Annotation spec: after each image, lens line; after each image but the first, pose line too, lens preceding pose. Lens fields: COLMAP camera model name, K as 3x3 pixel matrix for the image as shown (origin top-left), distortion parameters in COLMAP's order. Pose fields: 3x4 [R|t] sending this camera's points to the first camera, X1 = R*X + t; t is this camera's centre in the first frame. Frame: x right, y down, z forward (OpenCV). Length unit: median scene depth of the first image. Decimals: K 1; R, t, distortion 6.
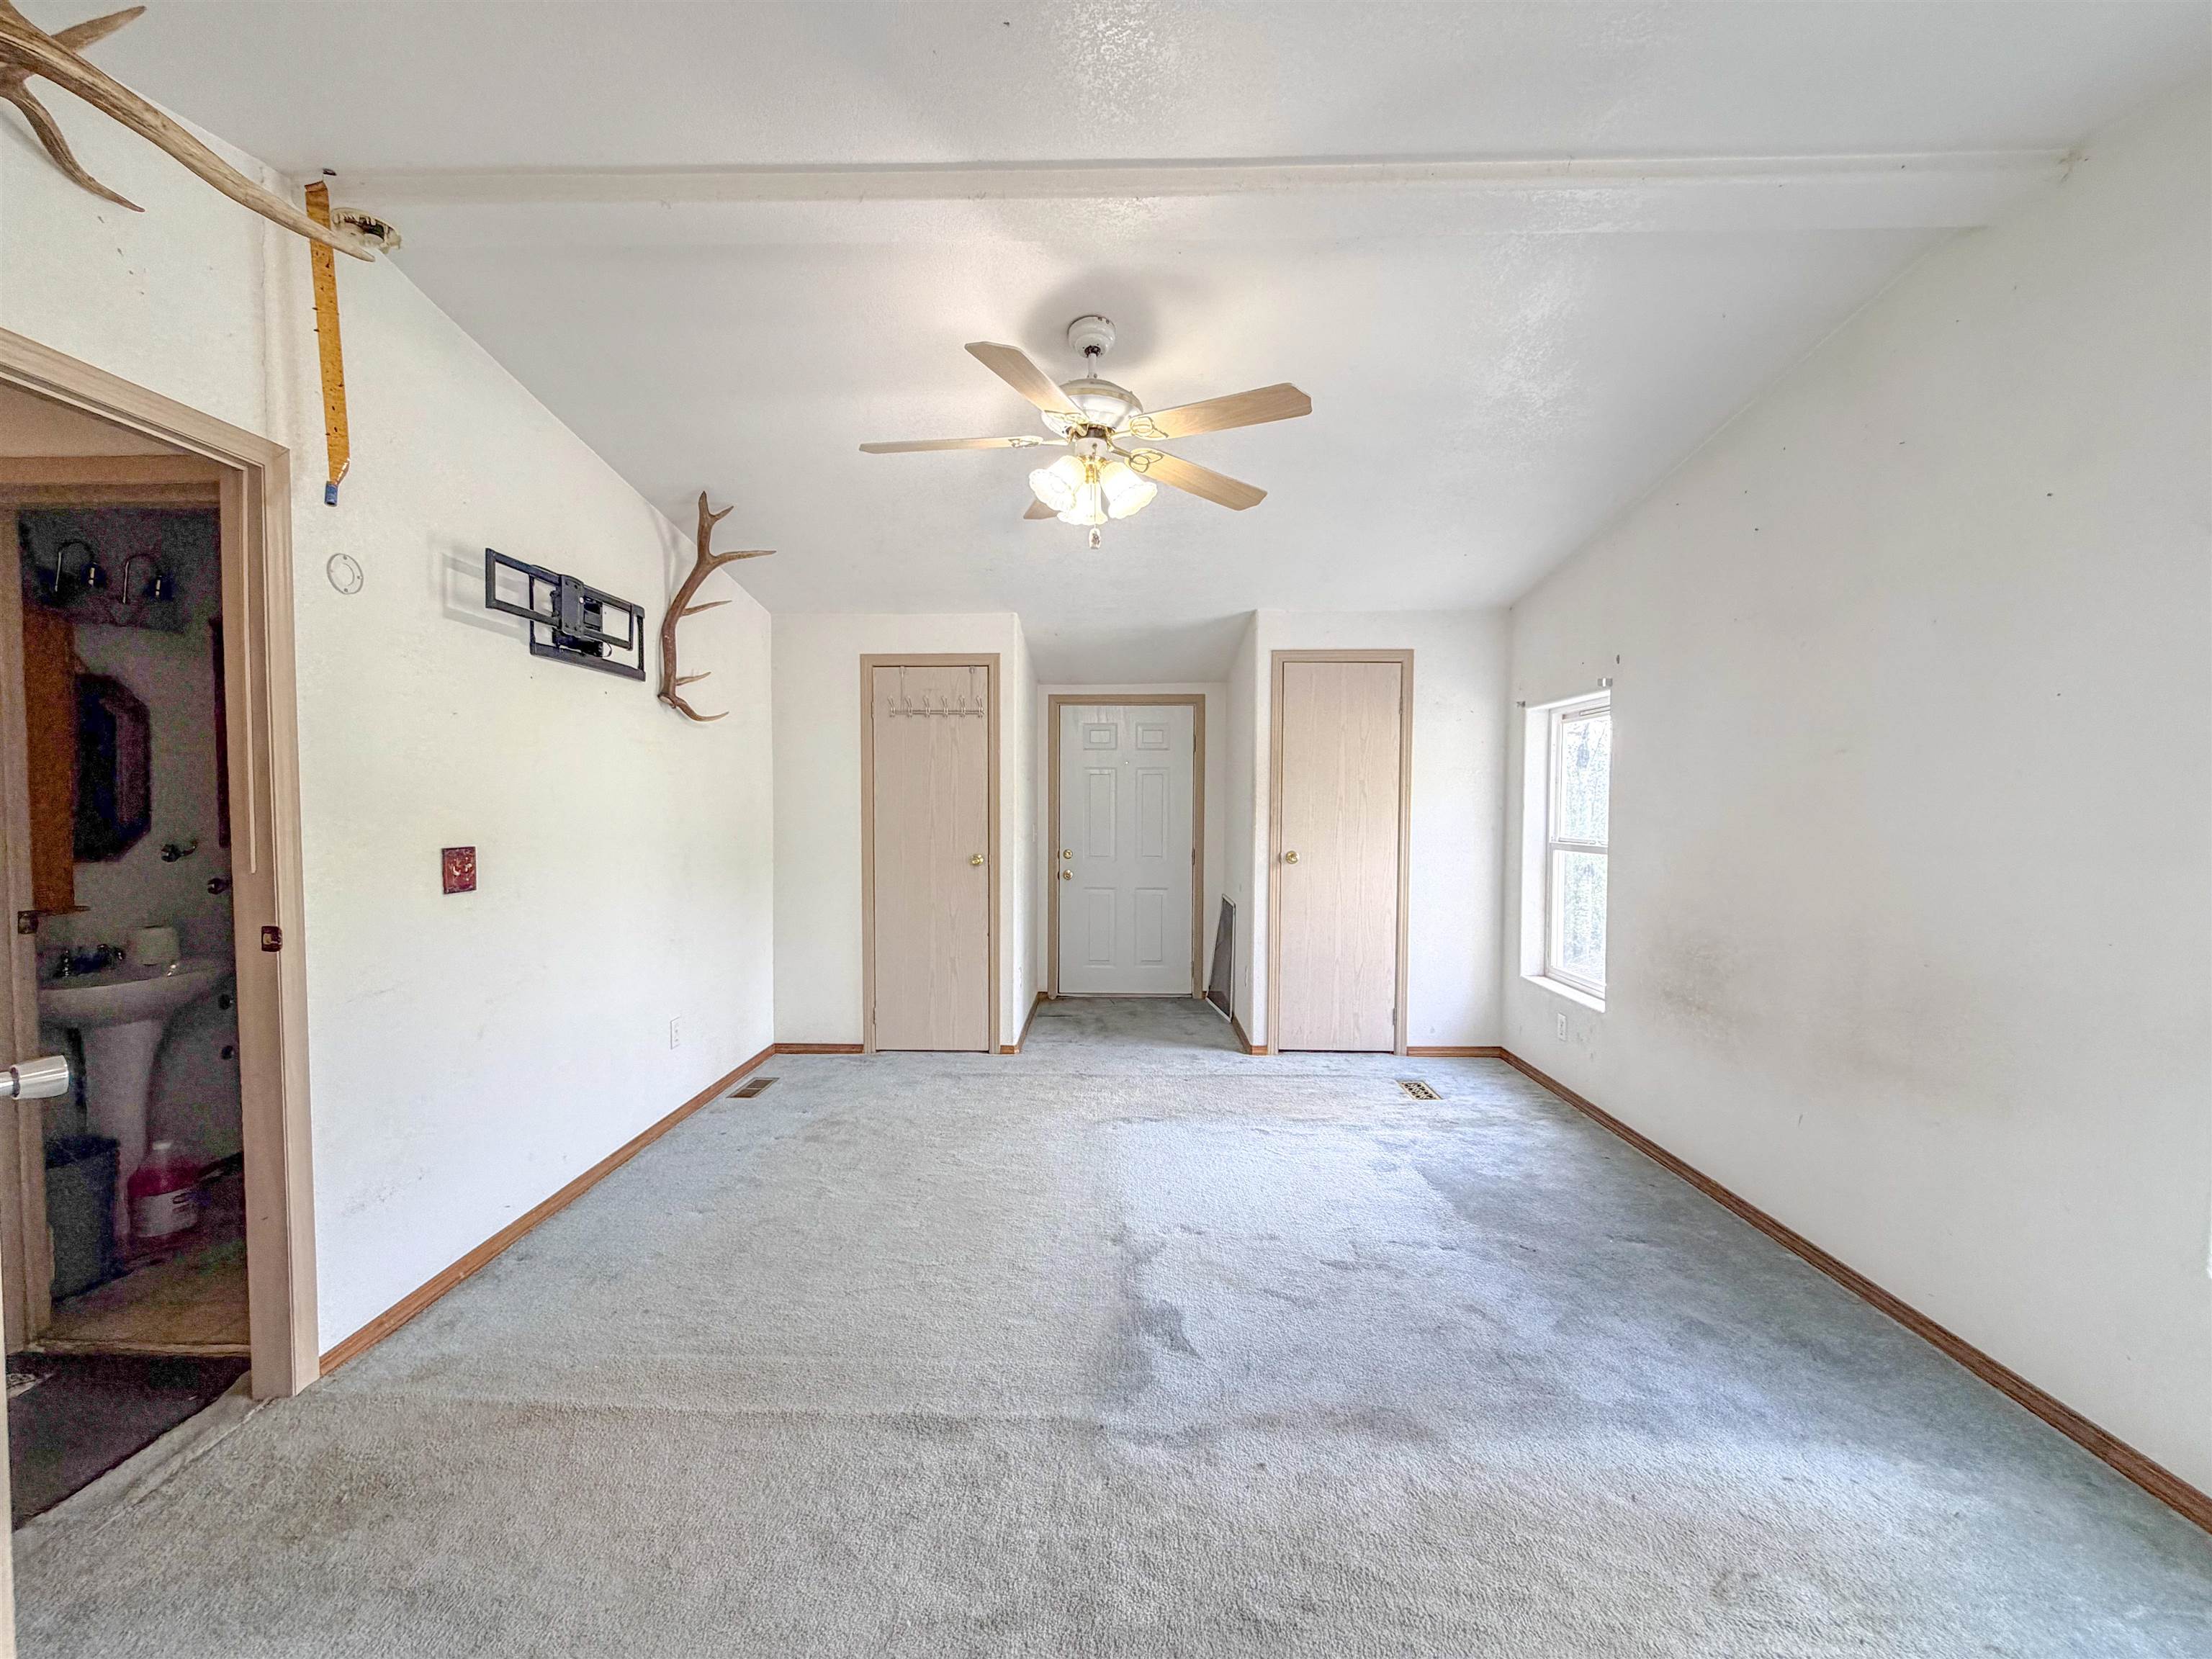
lens RADIAL K [[889.5, 0, 1120.6], [0, 889.5, 840.3], [0, 0, 1]] dist [0.000093, 0.001023]
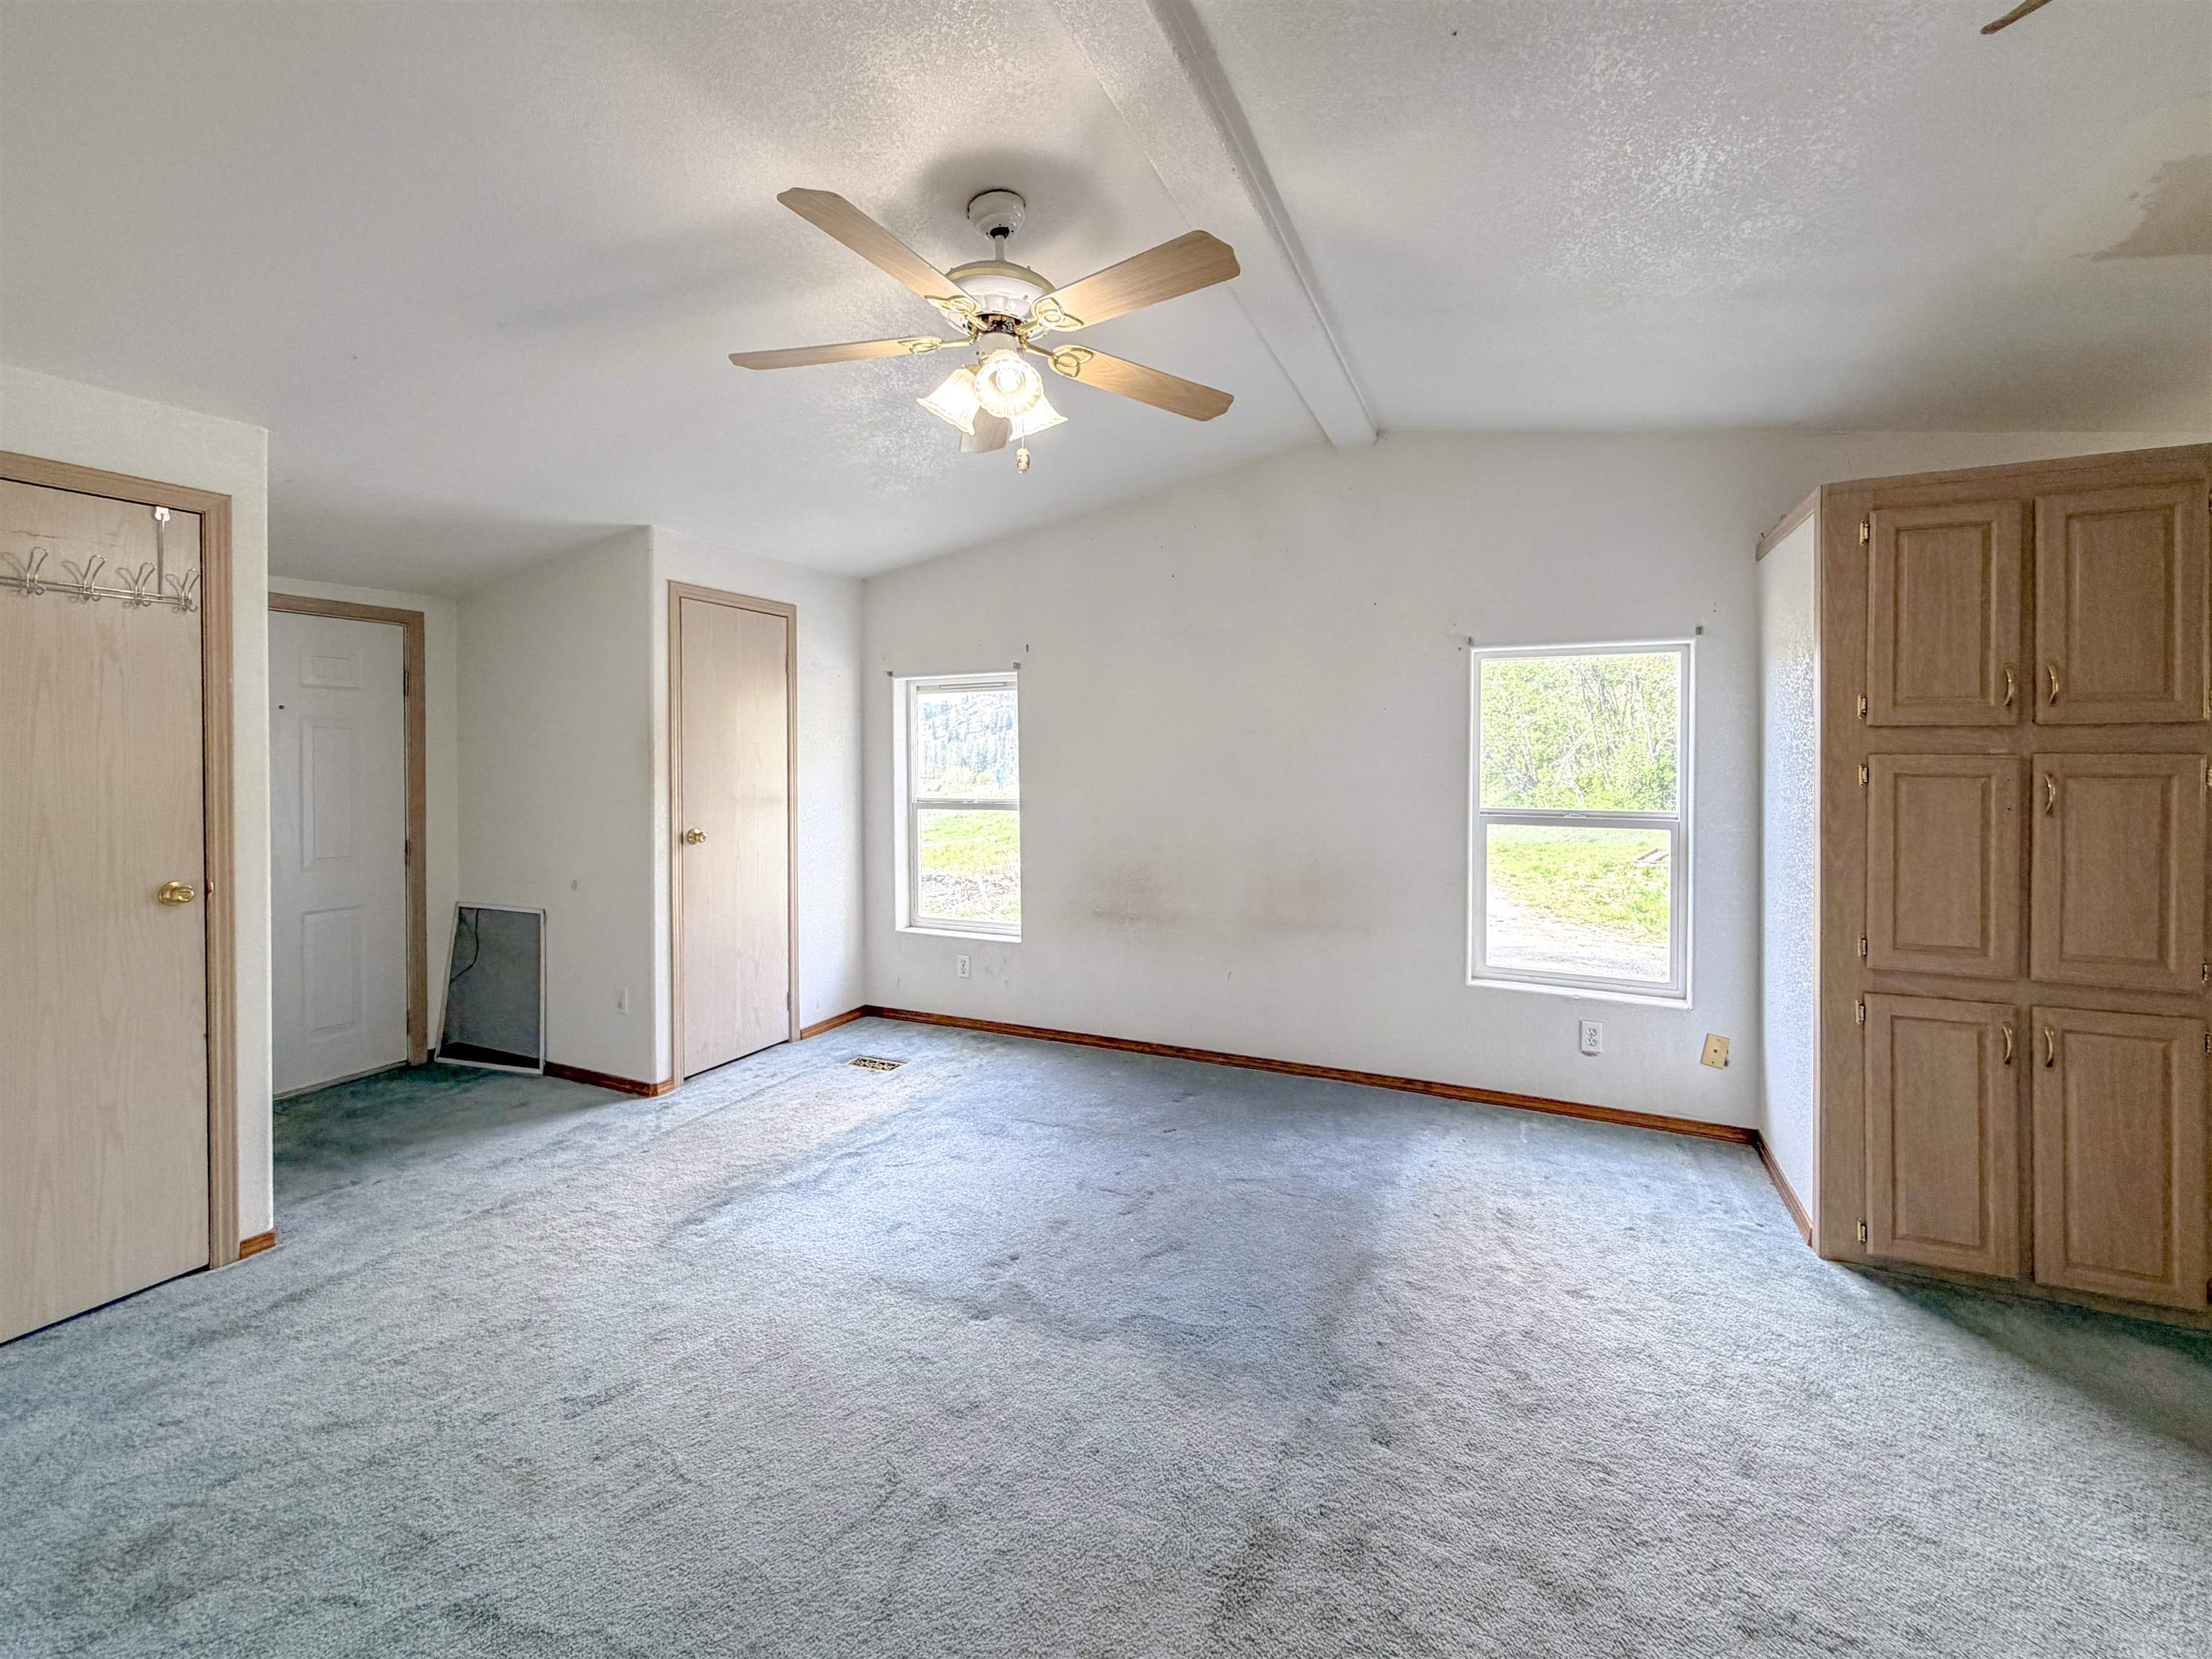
lens RADIAL K [[889.5, 0, 1135.9], [0, 889.5, 766.2], [0, 0, 1]] dist [0.000093, 0.001023]
pose [[0.420815, -0.011465, 0.907074, -0.396644], [0.046108, 0.998898, -0.008764, -0.020287], [-0.905974, 0.045511, 0.420880, 0.299637]]
